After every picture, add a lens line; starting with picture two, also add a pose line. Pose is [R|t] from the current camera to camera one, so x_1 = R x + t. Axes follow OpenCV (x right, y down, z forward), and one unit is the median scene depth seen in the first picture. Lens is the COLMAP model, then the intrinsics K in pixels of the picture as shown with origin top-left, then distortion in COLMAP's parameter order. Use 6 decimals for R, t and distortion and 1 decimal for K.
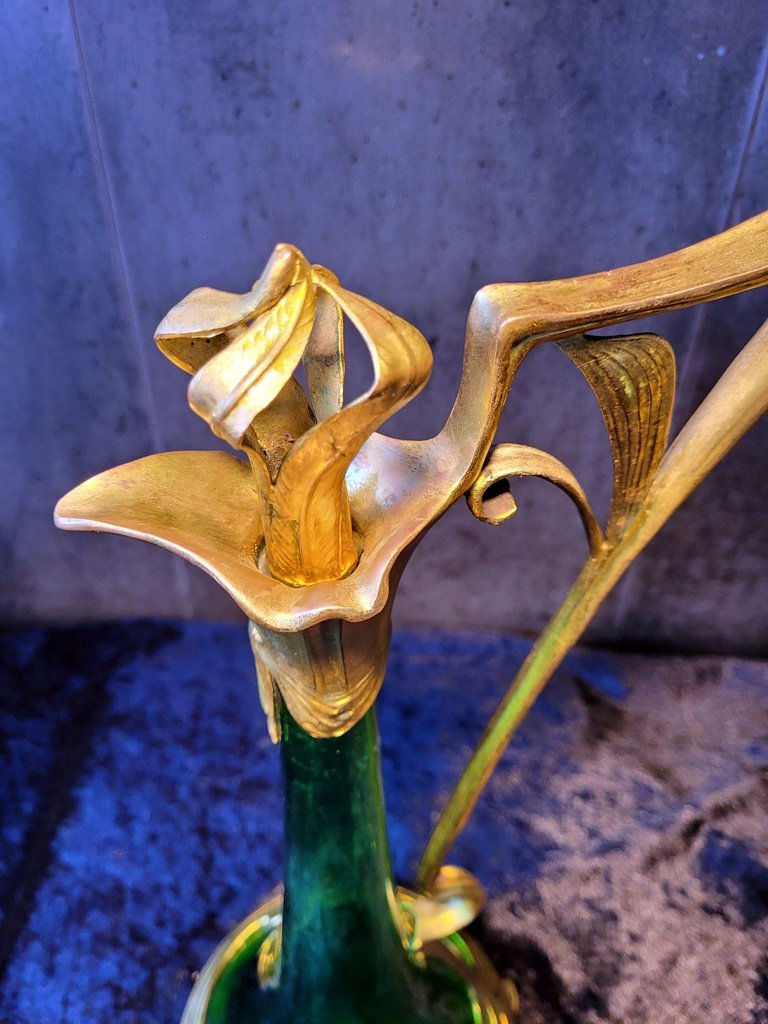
lens RADIAL K [[816.9, 0, 384.0], [0, 816.9, 512.0], [0, 0, 1]] dist [-0.030907, -0.003535]
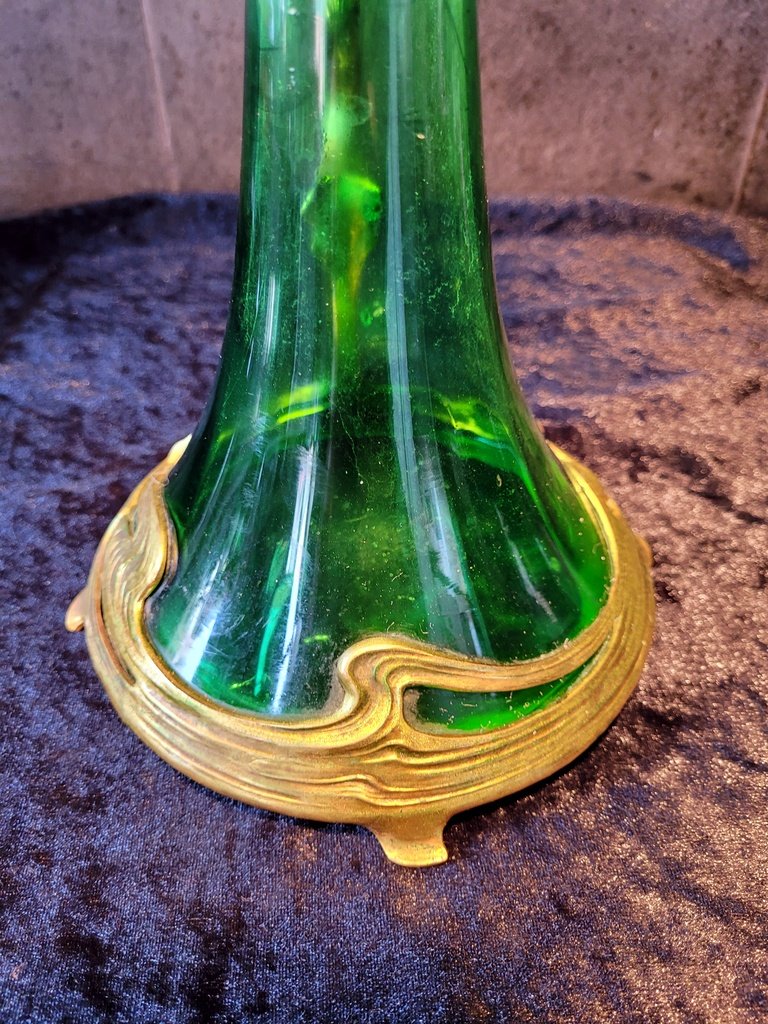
lens RADIAL K [[811.2, 0, 371.6], [0, 811.2, 511.6], [0, 0, 1]] dist [-0.010256, -0.010351]
pose [[0.999609, -0.018555, -0.020897, -0.049877], [0.019271, 0.999215, 0.034624, 0.456968], [0.020238, -0.035013, 0.999182, 0.258252]]
